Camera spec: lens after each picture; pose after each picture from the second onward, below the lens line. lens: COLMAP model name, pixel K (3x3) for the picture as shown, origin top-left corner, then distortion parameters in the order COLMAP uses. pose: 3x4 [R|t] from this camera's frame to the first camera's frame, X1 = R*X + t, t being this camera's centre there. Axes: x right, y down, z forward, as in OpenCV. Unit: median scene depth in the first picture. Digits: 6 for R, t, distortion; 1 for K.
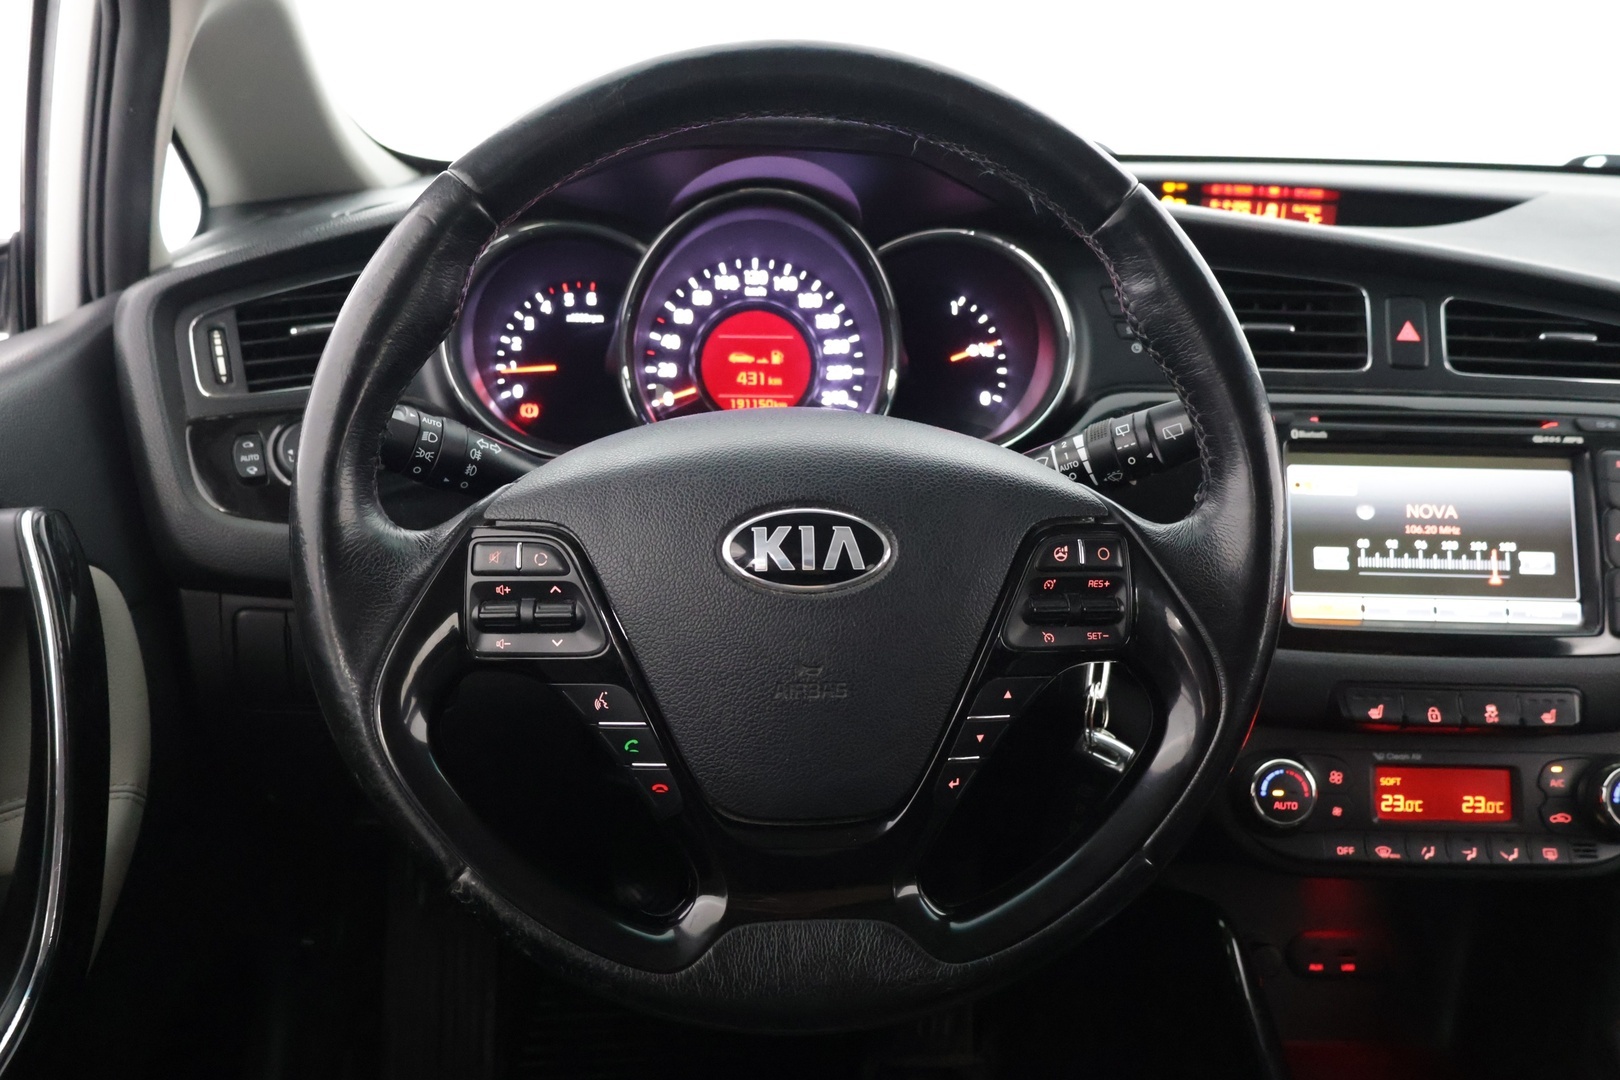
lens RADIAL K [[1466.3, 0, 805.3], [0, 1466.3, 524.2], [0, 0, 1]] dist [0.026303, -0.009177]
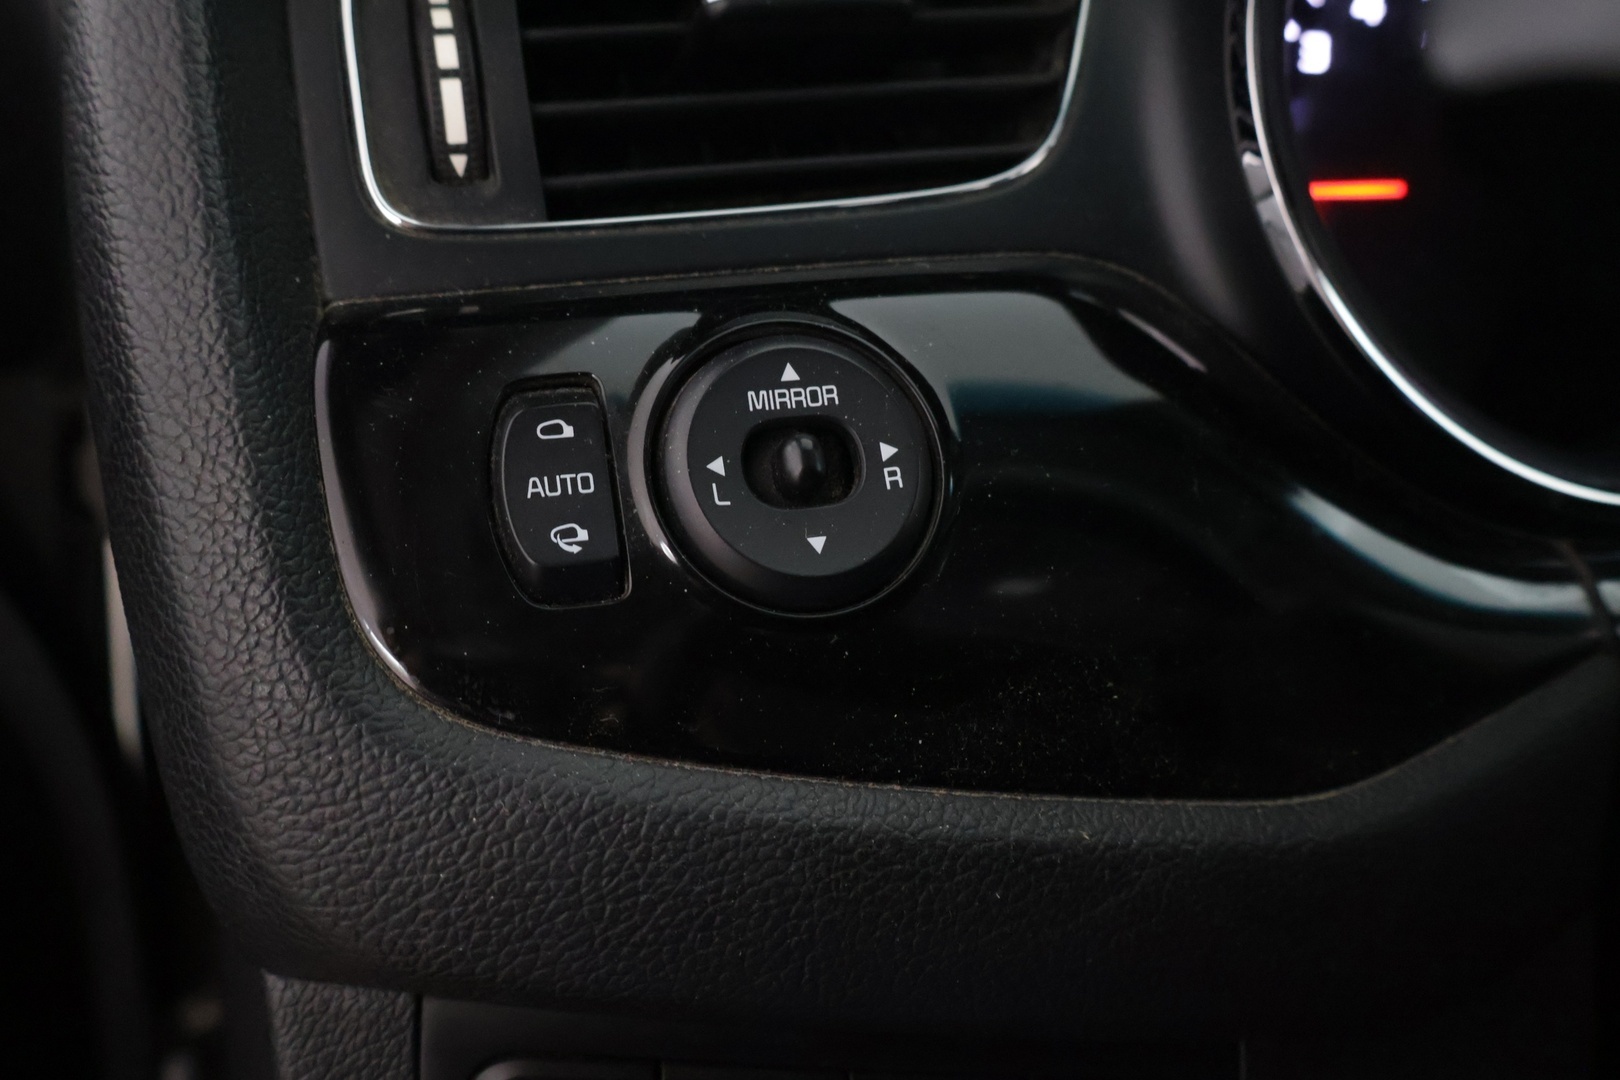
lens RADIAL K [[1677.3, 0, 808.5], [0, 1677.3, 525.3], [0, 0, 1]] dist [-0.003648, 0.000000]
pose [[0.993214, 0.060888, -0.099088, -0.285621], [-0.054590, 0.996386, 0.065075, -0.054407], [0.102692, -0.059225, 0.992949, 0.673024]]
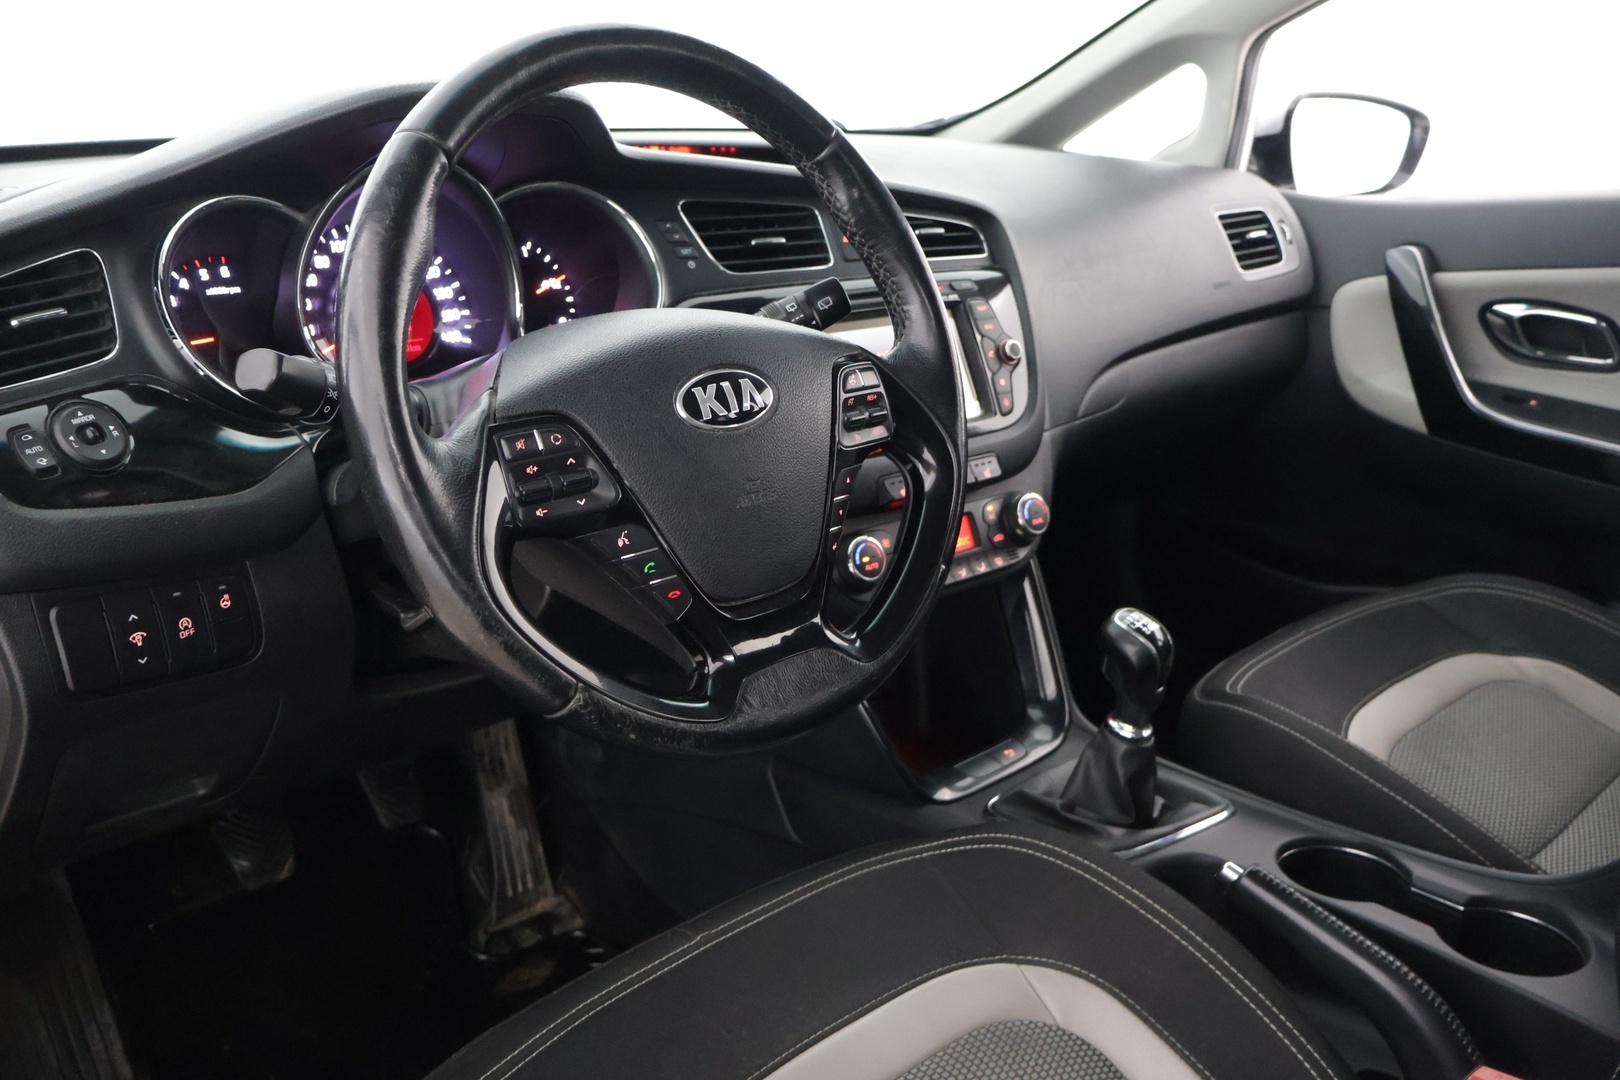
lens RADIAL K [[1367.9, 0, 820.5], [0, 1367.9, 536.0], [0, 0, 1]] dist [-0.004239, 0.001500]
pose [[0.779040, -0.211465, 0.590236, -0.482839], [0.194977, 0.976438, 0.092484, 0.027804], [-0.595886, 0.043034, 0.801915, -0.042165]]
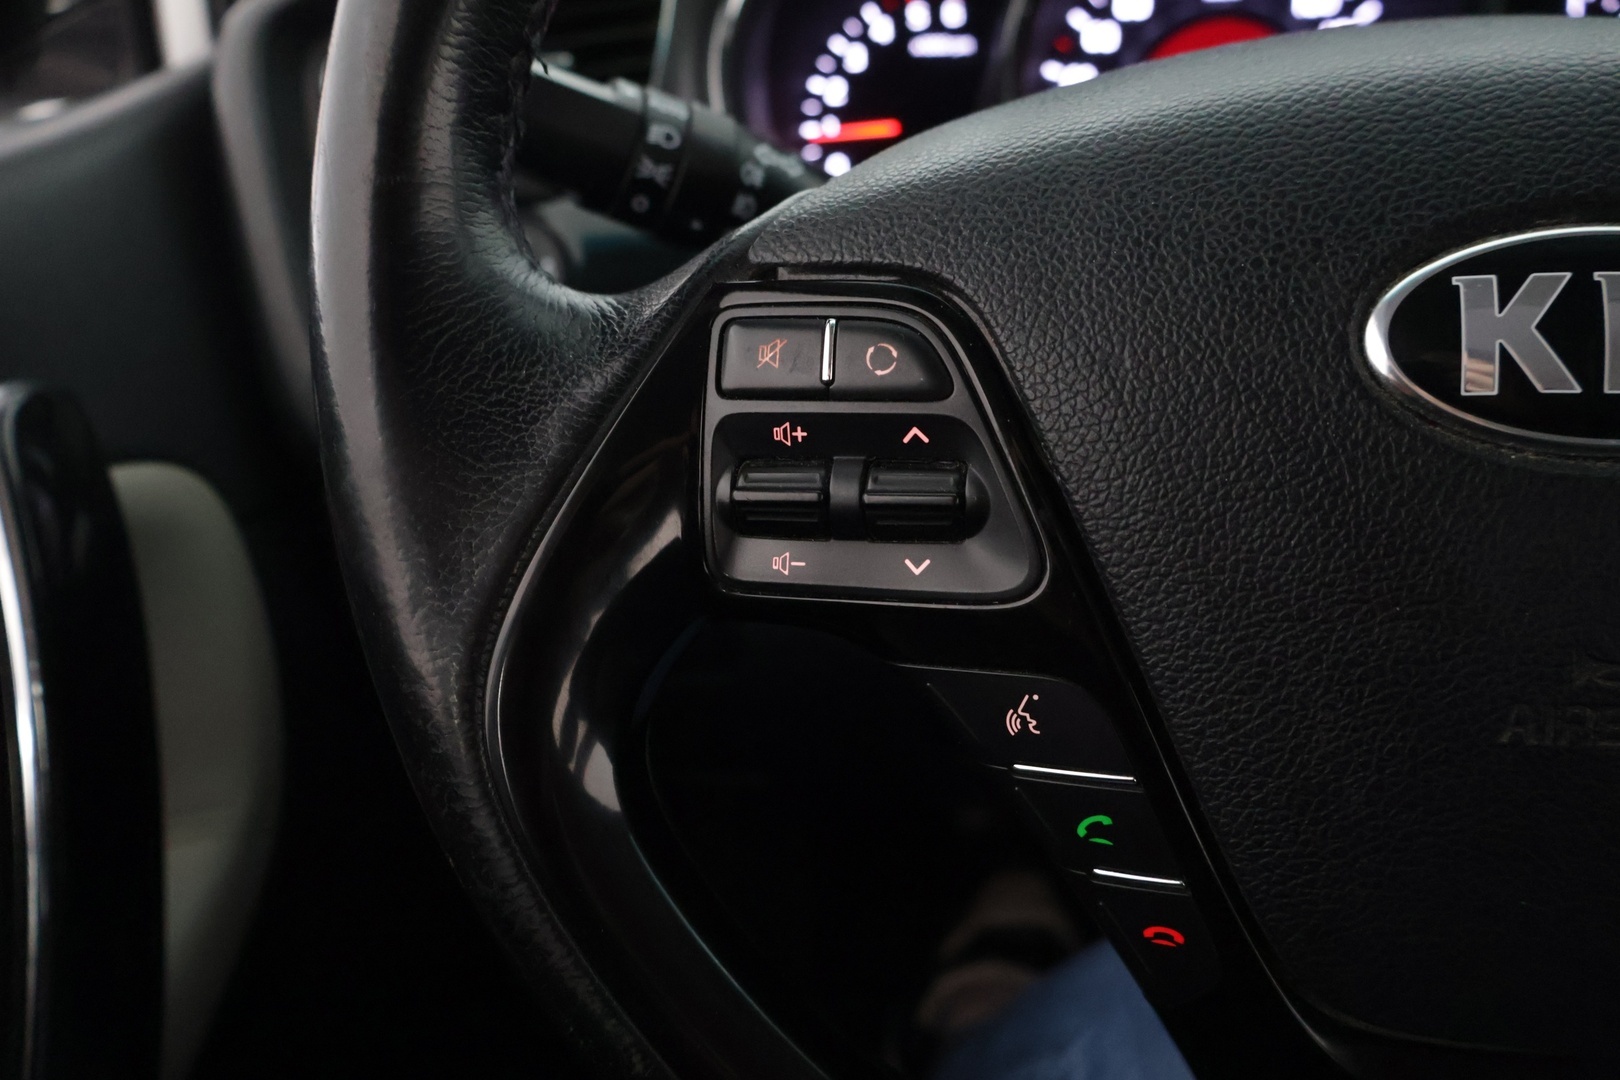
lens RADIAL K [[1386.6, 0, 795.4], [0, 1386.6, 552.4], [0, 0, 1]] dist [0.033503, 0.001347]
pose [[0.975591, 0.036896, -0.216475, -0.080809], [-0.017774, 0.995817, 0.089624, 0.029141], [0.218876, -0.083589, 0.972166, 0.421292]]
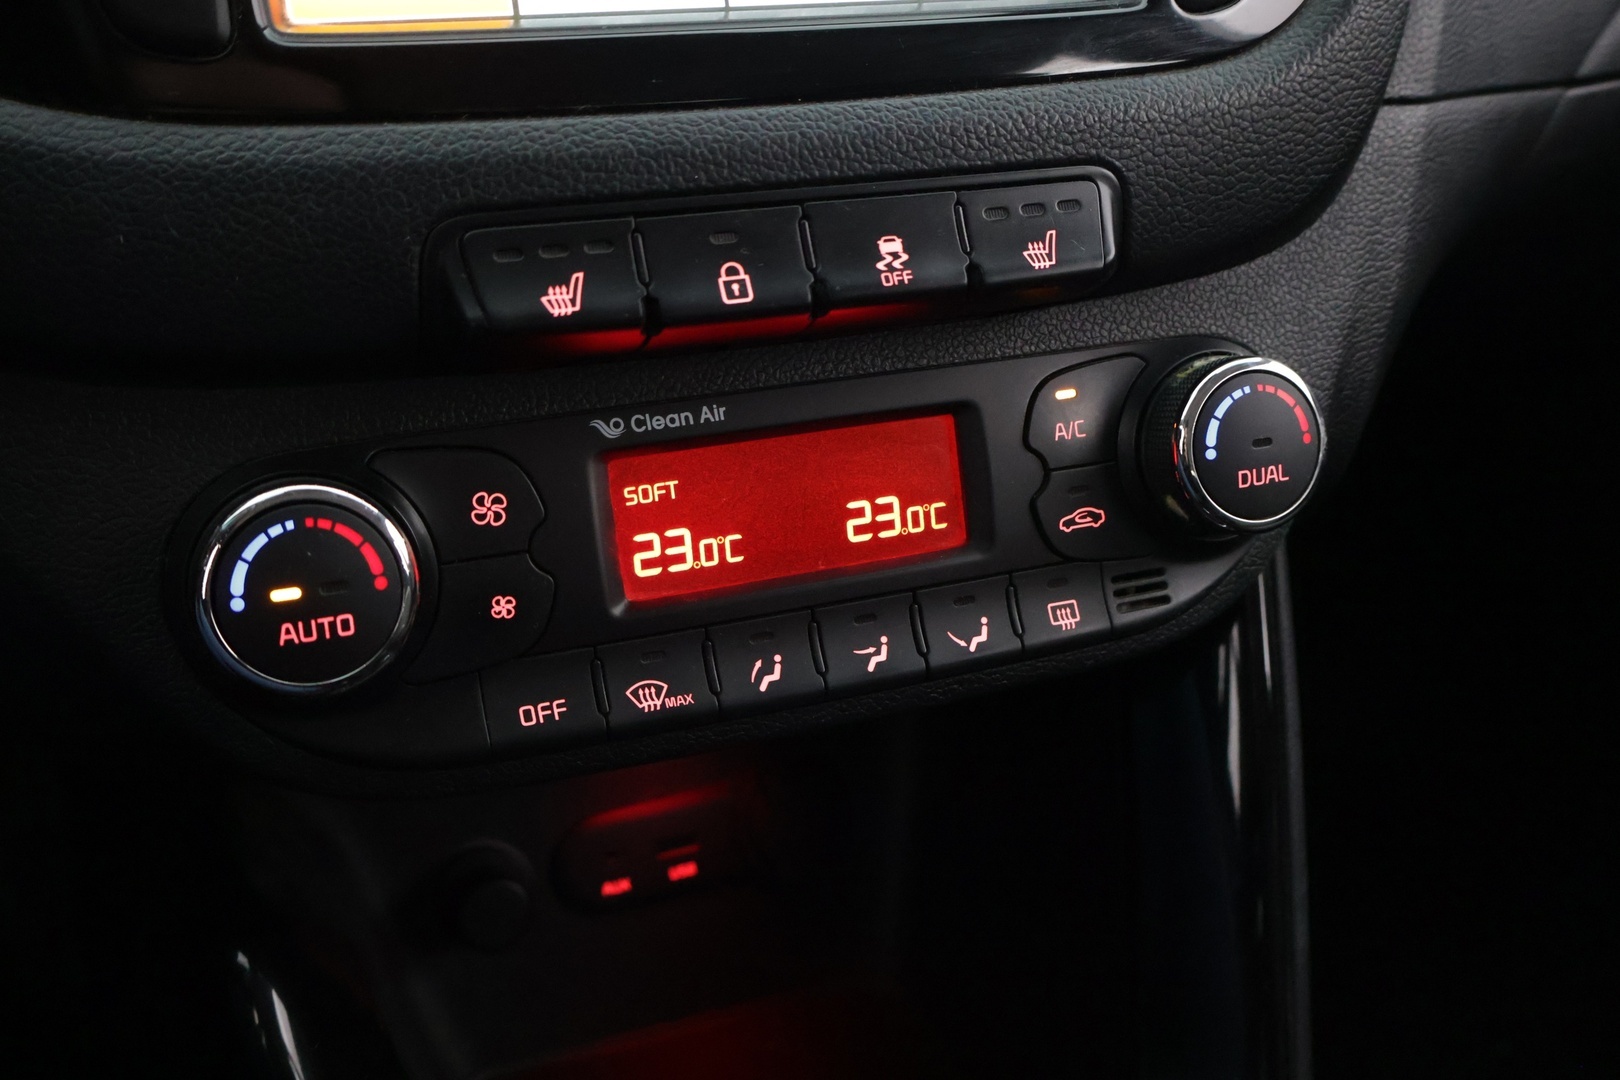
lens RADIAL K [[1677.3, 0, 812.9], [0, 1677.3, 531.8], [0, 0, 1]] dist [-0.003648, 0.000000]
pose [[0.934026, -0.162869, 0.317914, 0.307216], [0.092282, 0.969812, 0.225718, 0.097847], [-0.345079, -0.181489, 0.920859, 0.622873]]
